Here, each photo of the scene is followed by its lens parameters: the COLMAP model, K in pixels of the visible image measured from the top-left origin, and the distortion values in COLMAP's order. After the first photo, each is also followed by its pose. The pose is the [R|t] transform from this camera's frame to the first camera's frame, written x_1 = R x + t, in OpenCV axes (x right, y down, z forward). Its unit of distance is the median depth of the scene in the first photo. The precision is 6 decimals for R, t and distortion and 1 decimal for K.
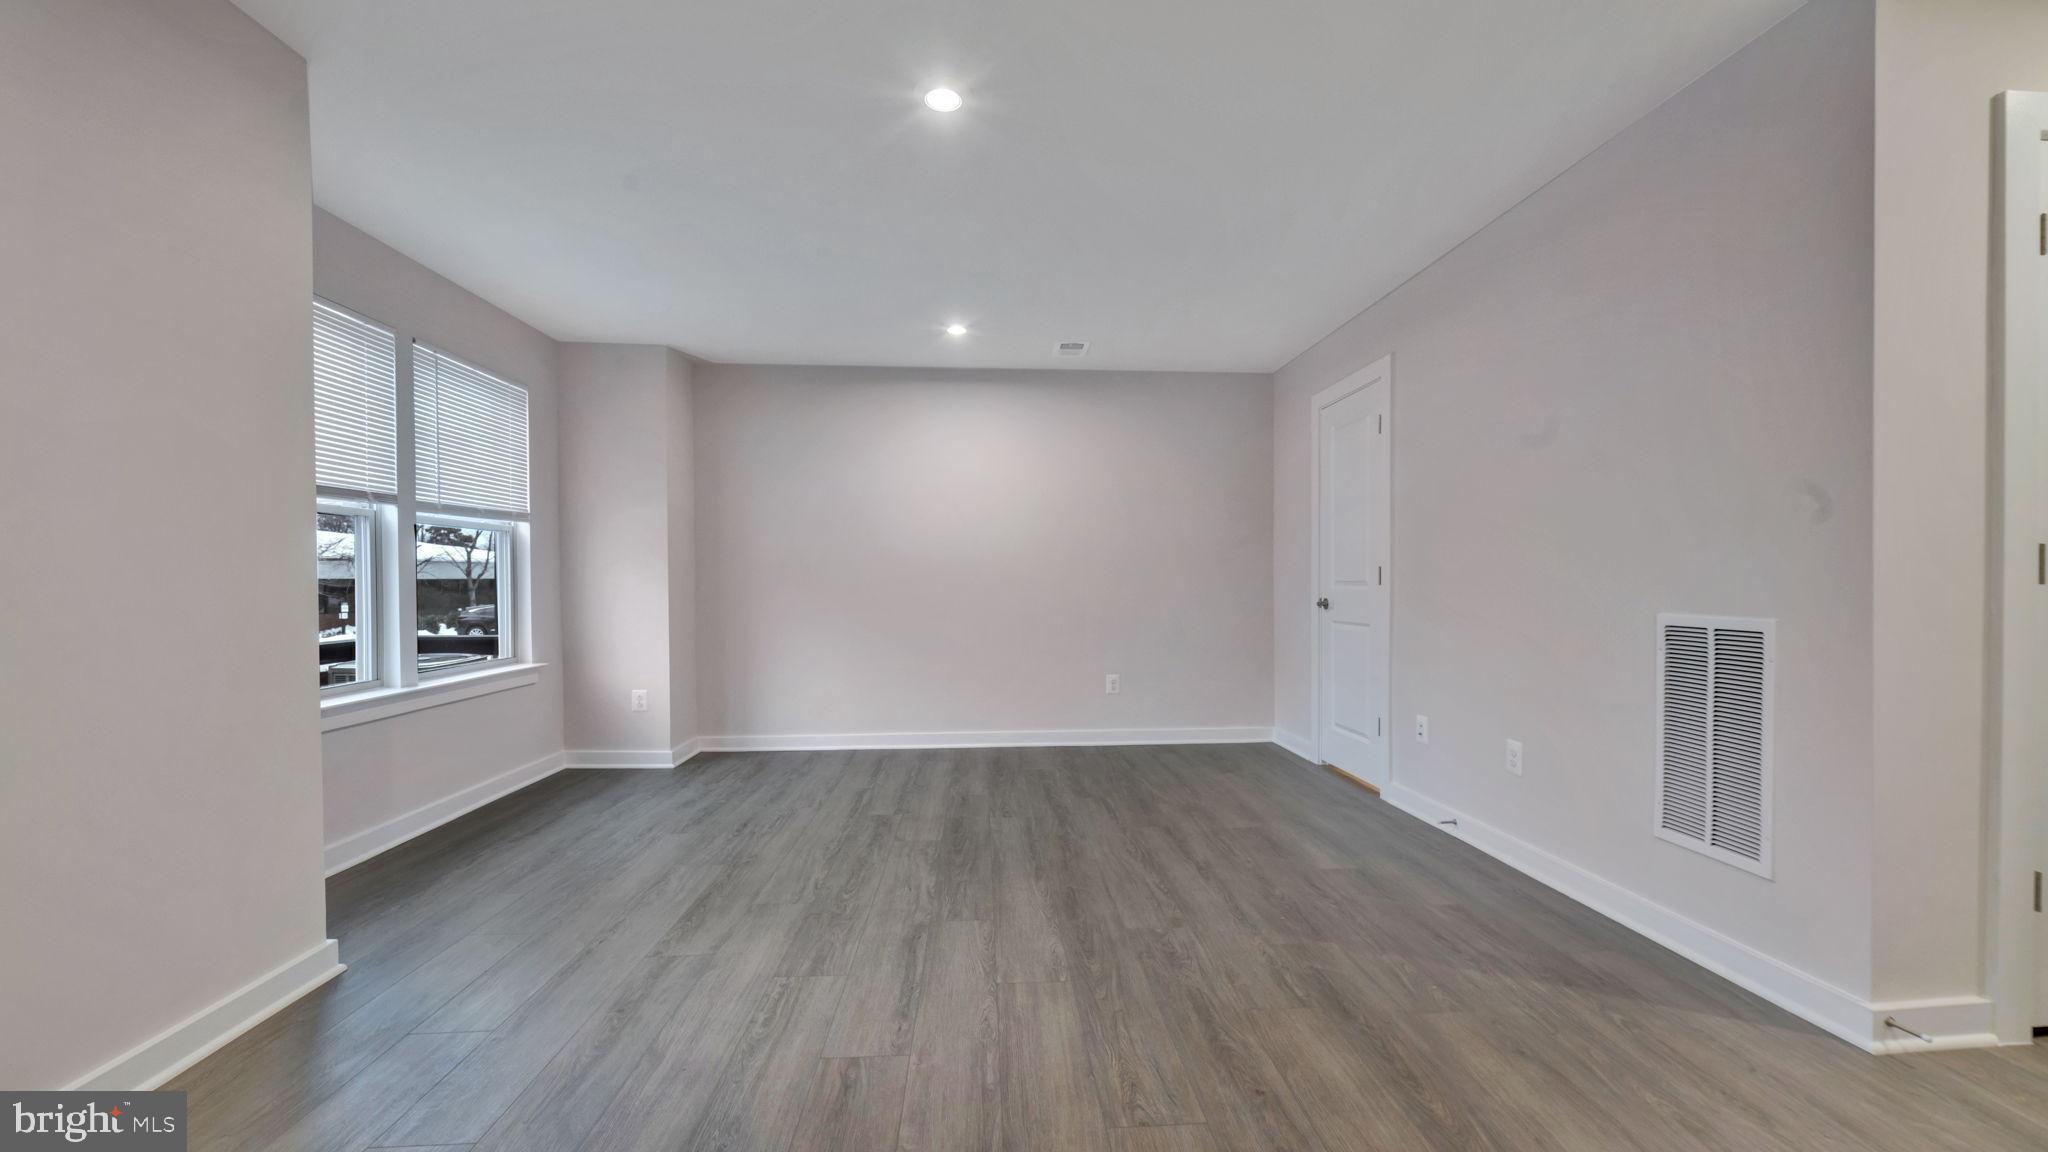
lens RADIAL K [[808.0, 0, 1031.6], [0, 808.0, 588.4], [0, 0, 1]] dist [-0.001978, -0.000486]
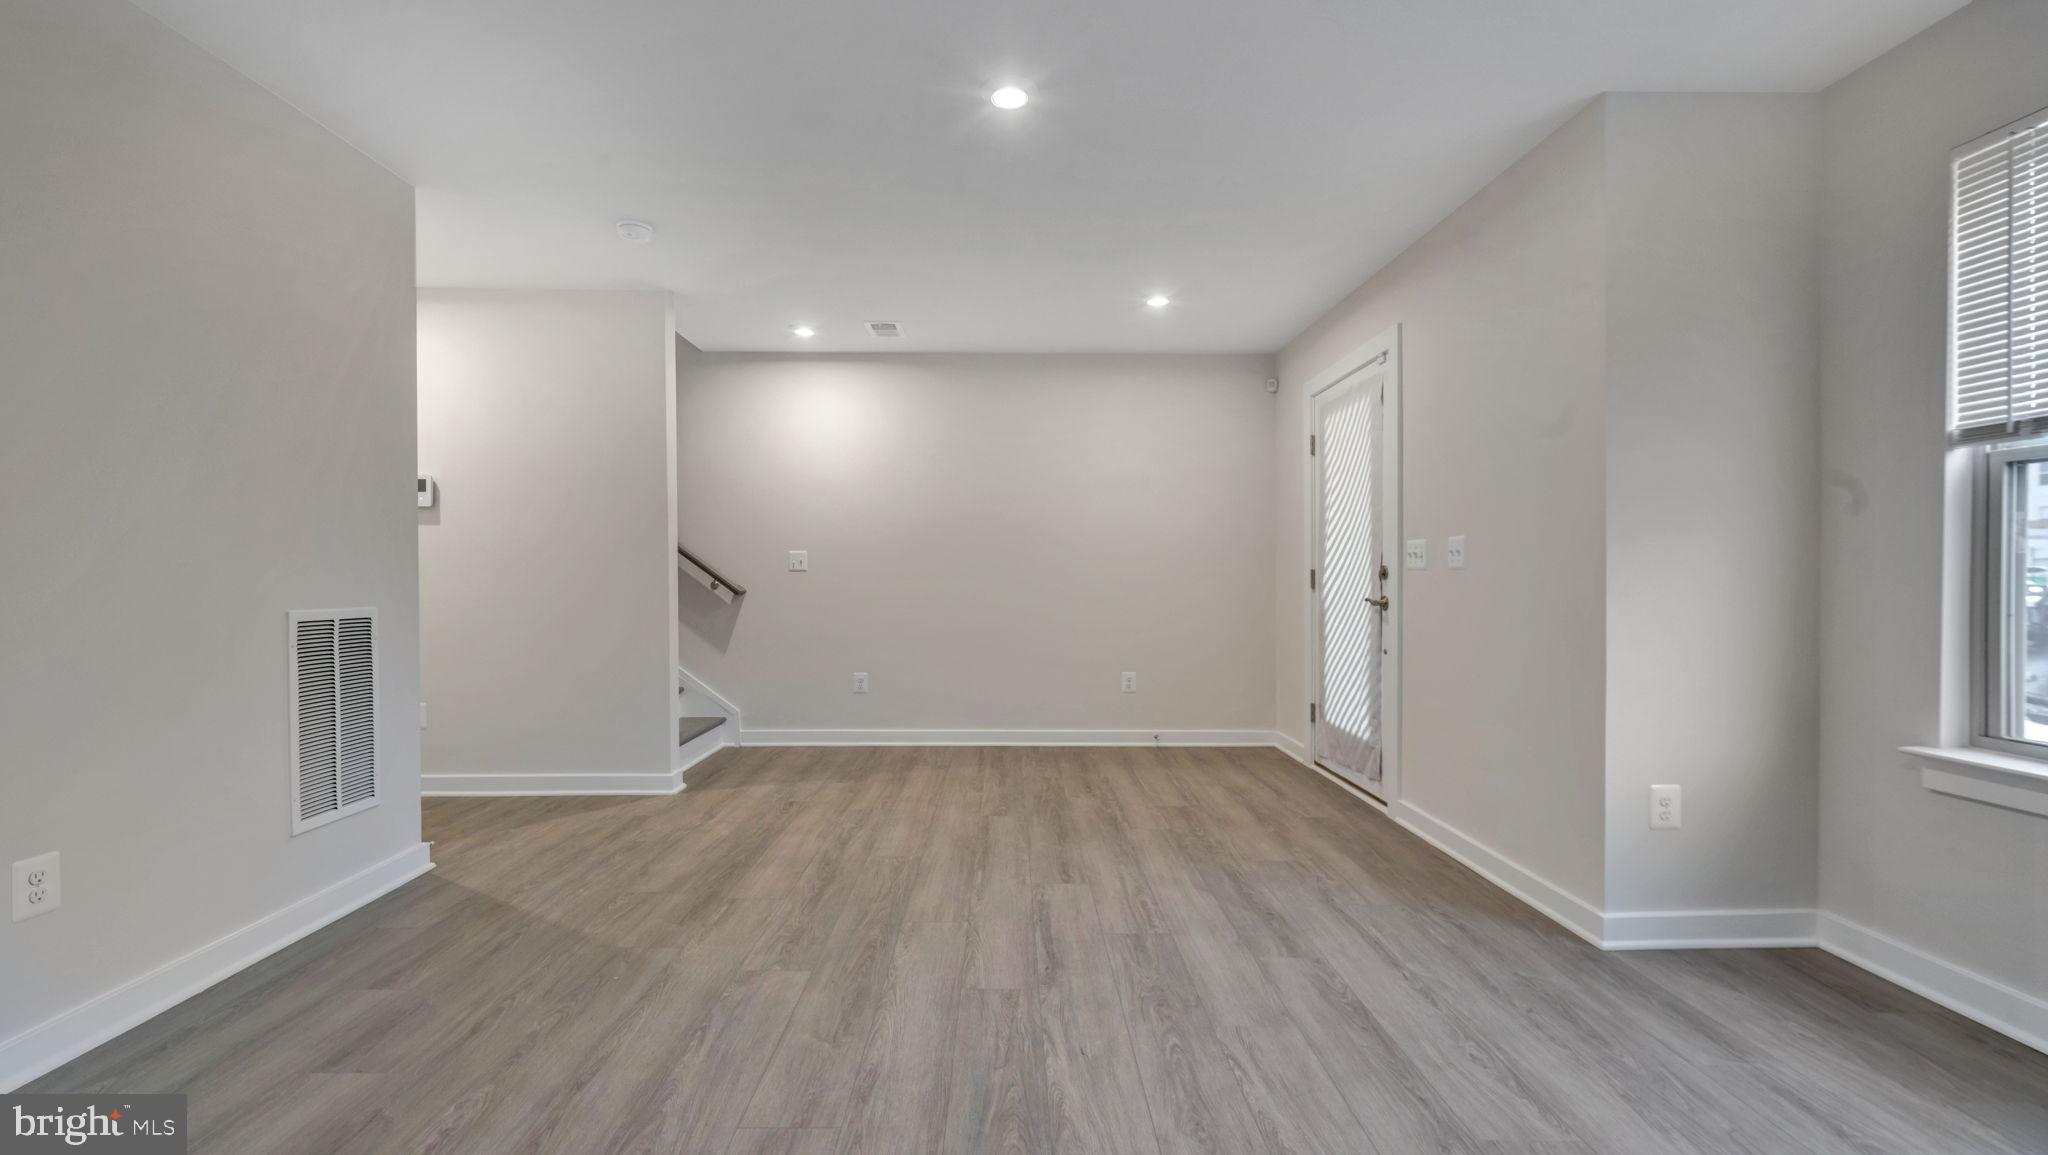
lens RADIAL K [[830.1, 0, 1007.2], [0, 830.1, 579.5], [0, 0, 1]] dist [-0.002265, -0.000299]
pose [[-0.997993, 0.004725, 0.063147, -0.137108], [0.005705, 0.999866, 0.015353, -0.012033], [-0.063066, 0.015683, -0.997886, 1.691287]]
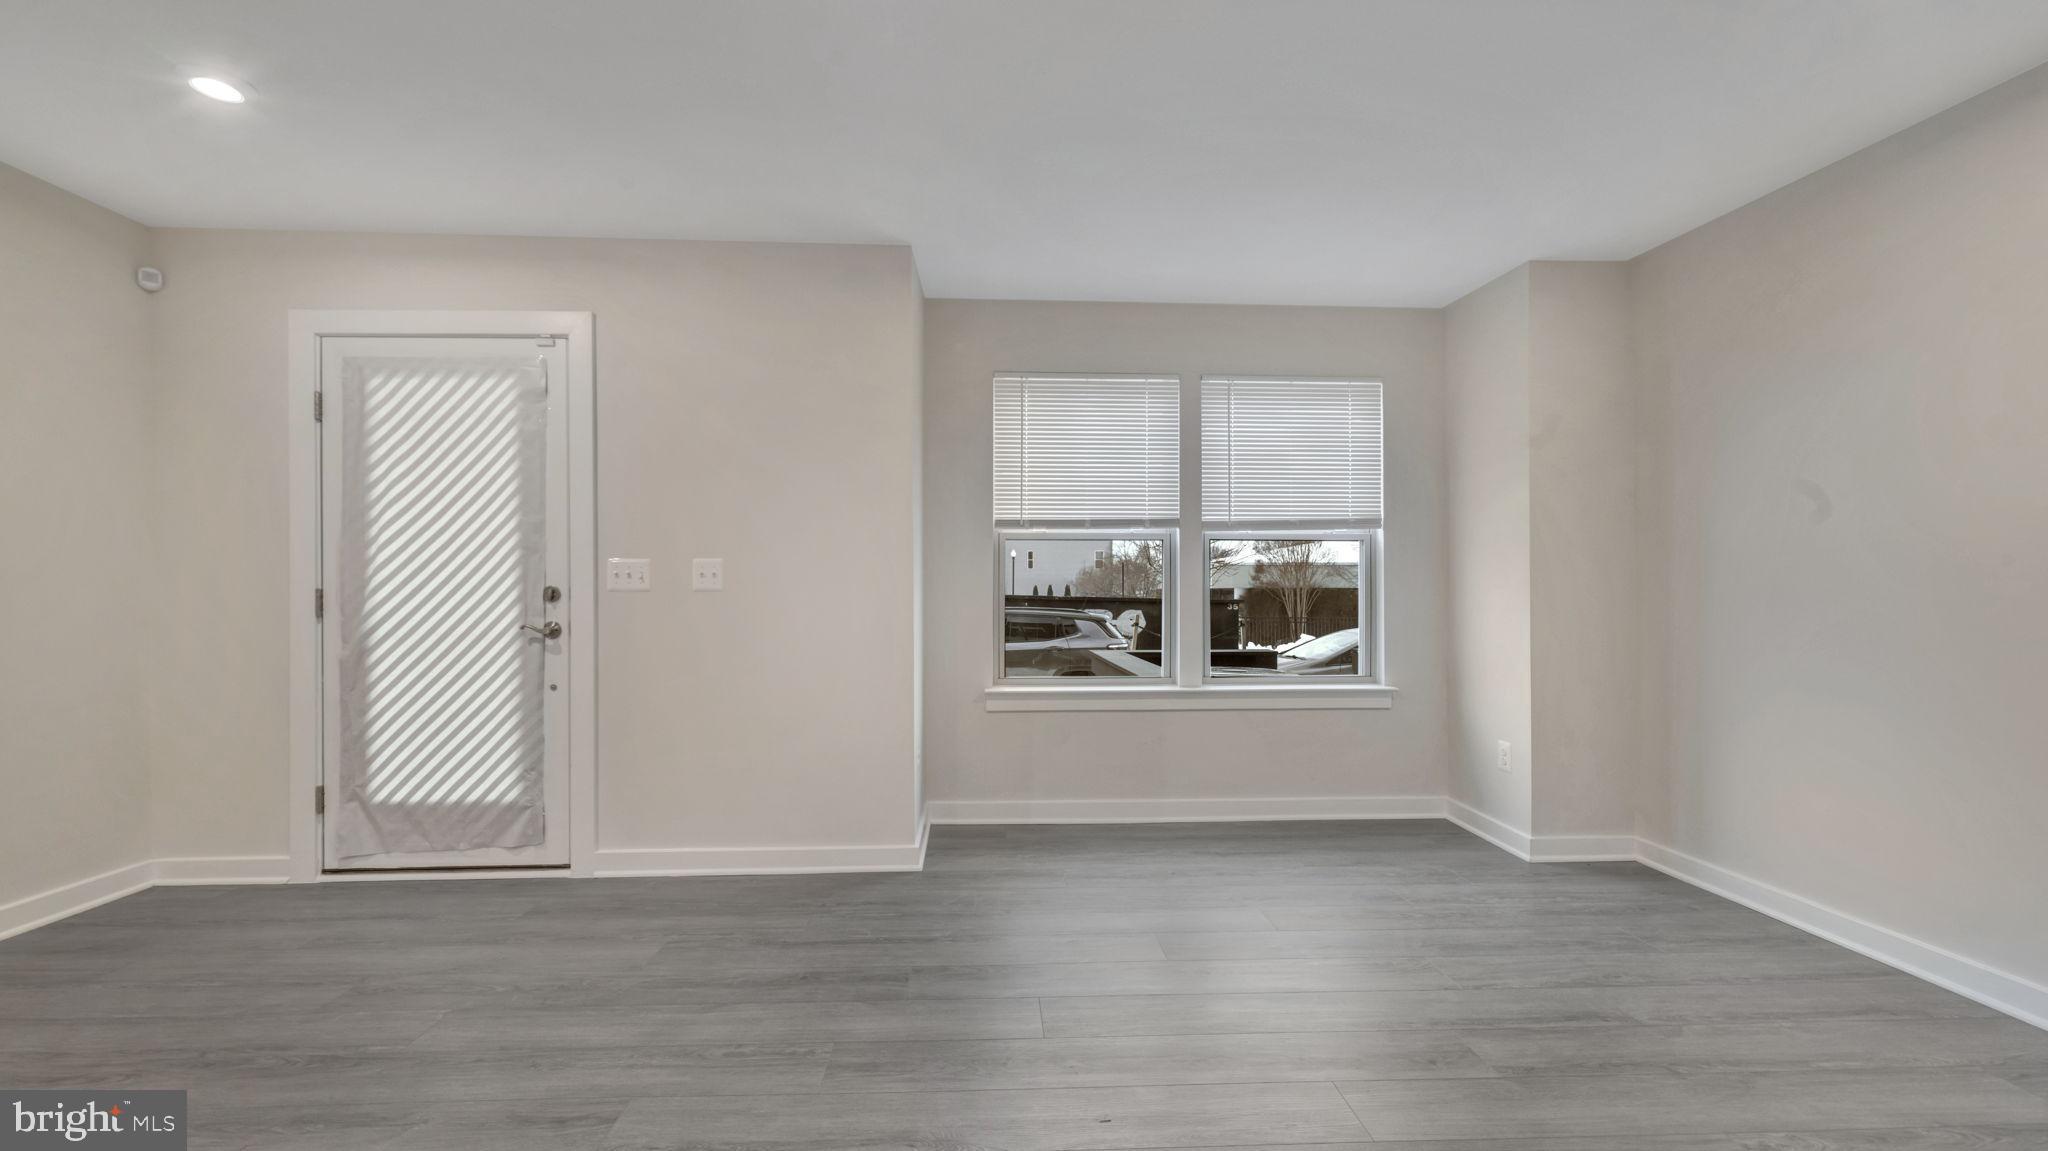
lens RADIAL K [[816.3, 0, 1020.8], [0, 816.3, 586.6], [0, 0, 1]] dist [-0.002213, -0.000319]
pose [[-0.017471, -0.001284, -0.999847, 0.457046], [-0.011608, 0.999932, -0.001081, -0.016980], [0.999780, 0.011587, -0.017485, 0.966822]]
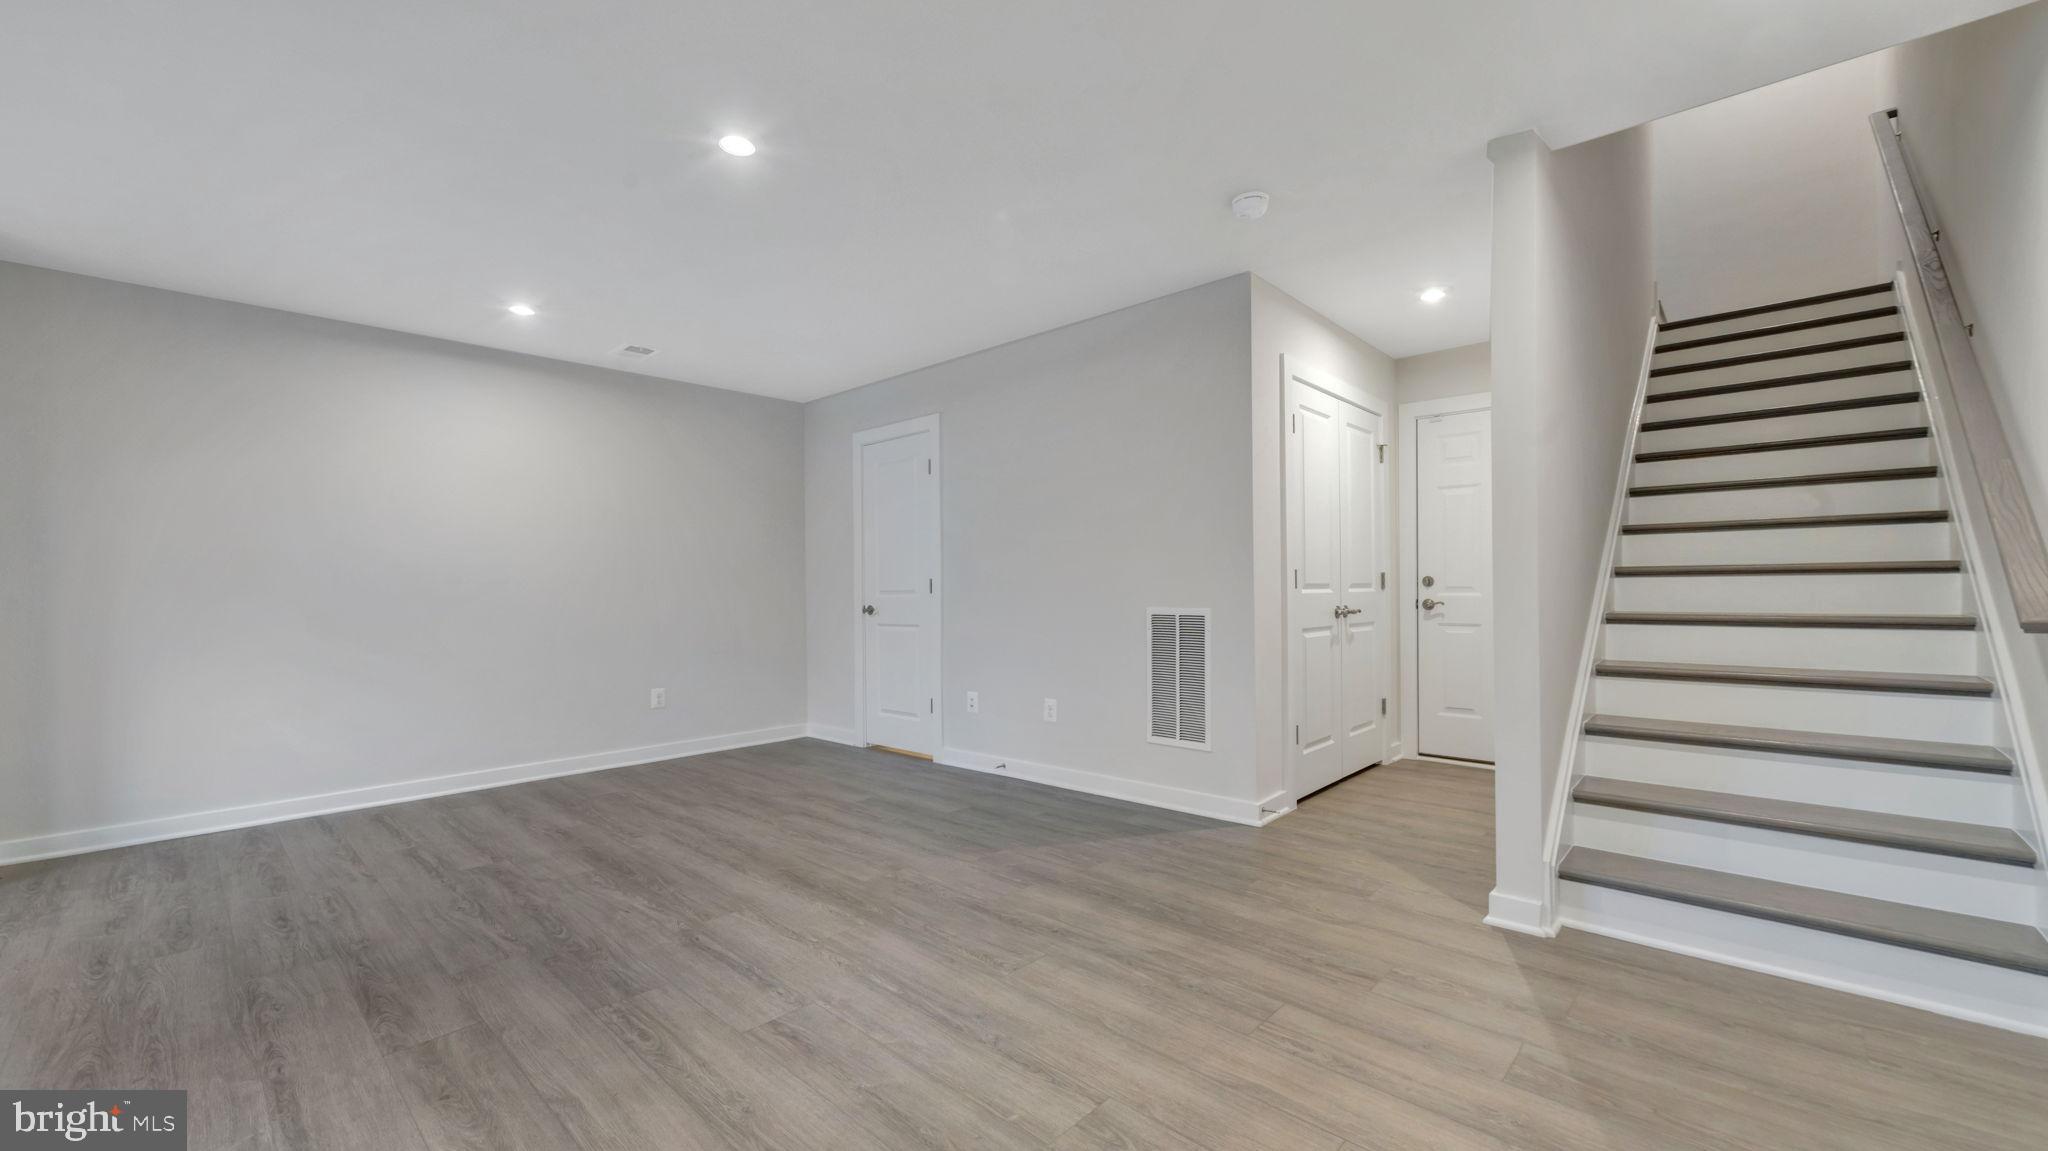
lens RADIAL K [[808.0, 0, 1031.6], [0, 808.0, 587.9], [0, 0, 1]] dist [-0.001978, -0.000486]
pose [[0.722797, -0.002768, 0.691054, -0.476254], [0.013681, 0.999853, -0.010305, 0.002910], [-0.690925, 0.016902, 0.722729, -0.036214]]
